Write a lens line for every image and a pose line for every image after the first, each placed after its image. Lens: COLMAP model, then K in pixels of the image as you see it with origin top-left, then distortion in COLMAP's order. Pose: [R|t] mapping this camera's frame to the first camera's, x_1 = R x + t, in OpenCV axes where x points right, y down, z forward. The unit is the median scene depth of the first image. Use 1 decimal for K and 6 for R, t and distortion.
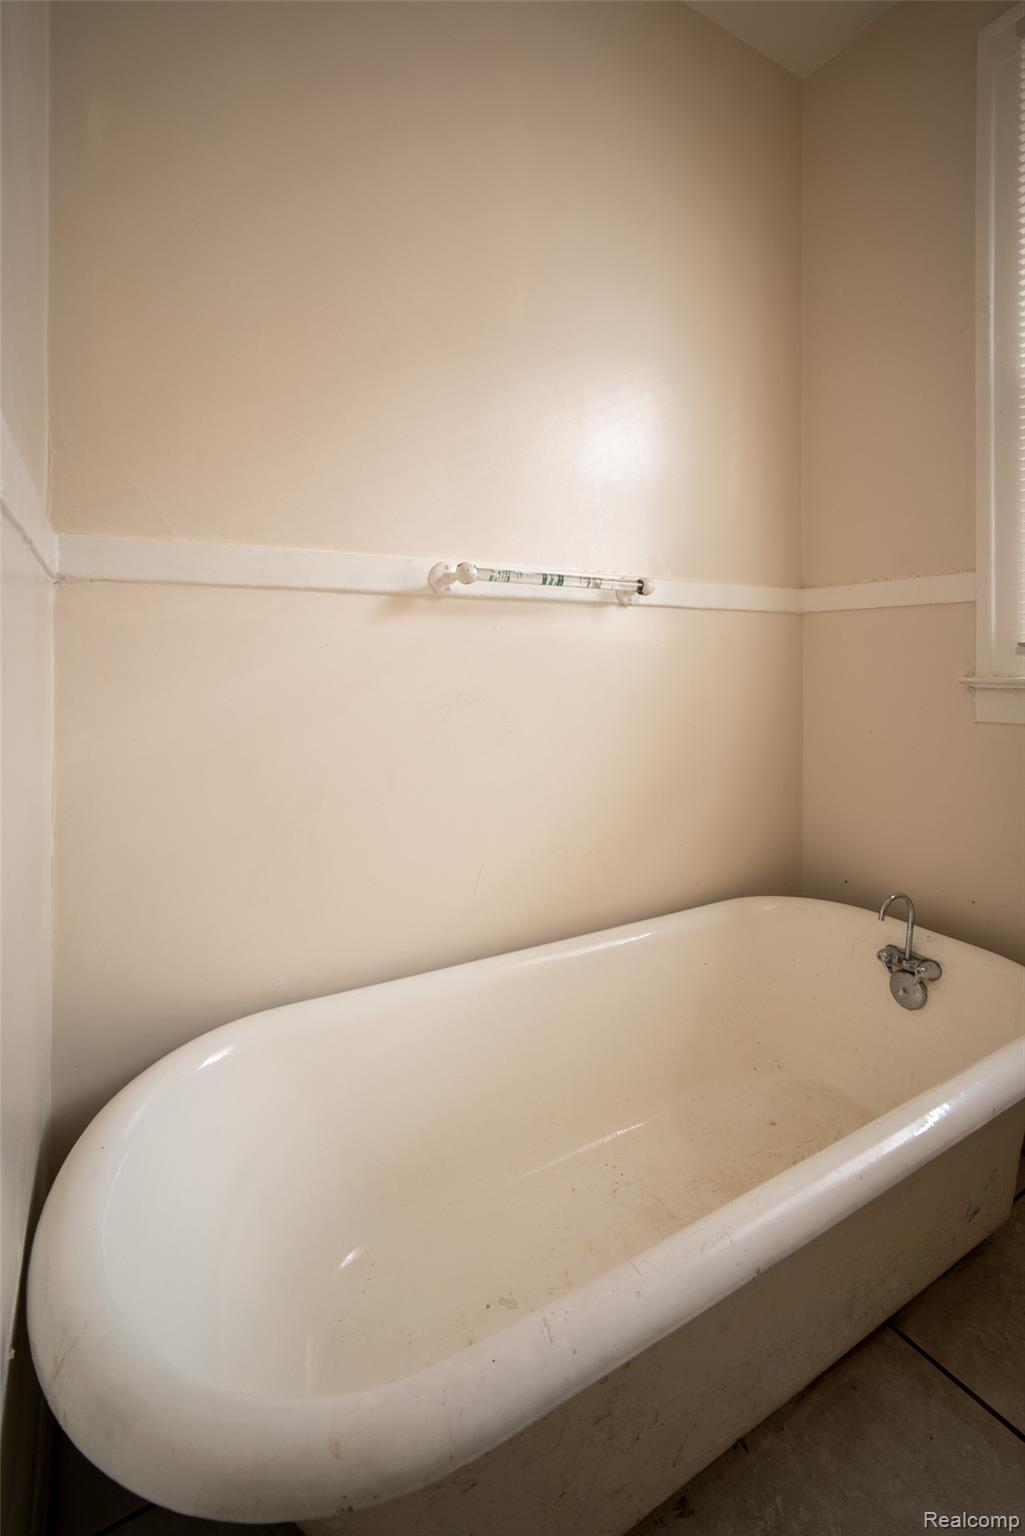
lens RADIAL K [[721.6, 0, 490.0], [0, 721.6, 661.5], [0, 0, 1]] dist [0.000138, 0.000424]
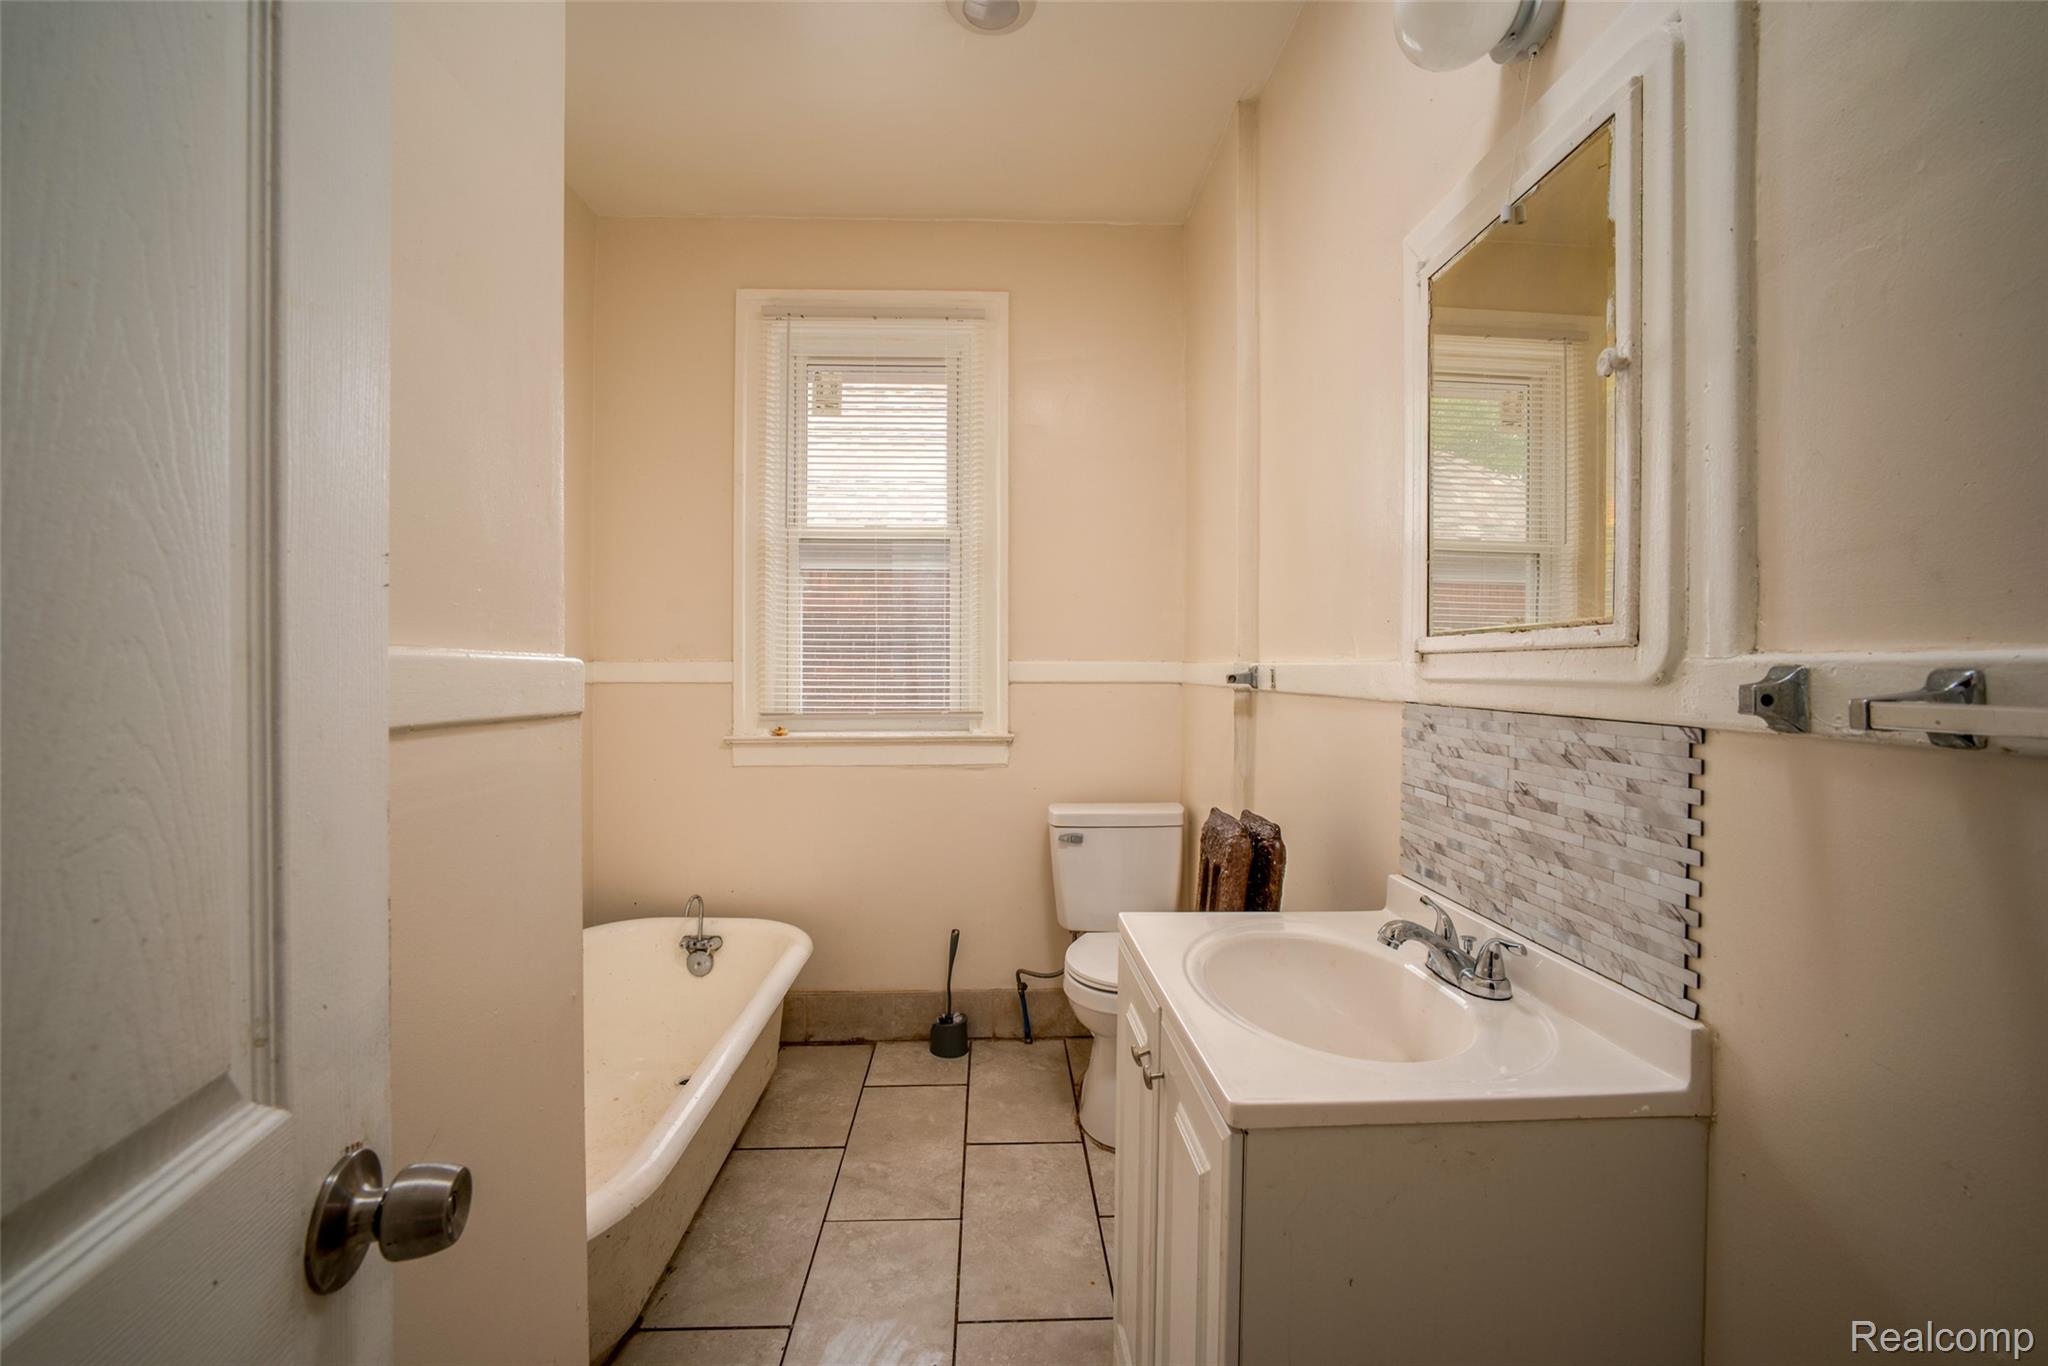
lens RADIAL K [[962.1, 0, 1025.3], [0, 962.1, 681.2], [0, 0, 1]] dist [0.000138, 0.000424]
pose [[0.479158, -0.004288, 0.877718, -0.746157], [0.000537, 0.999989, 0.004592, -0.097536], [-0.877728, -0.001729, 0.479155, -0.439285]]
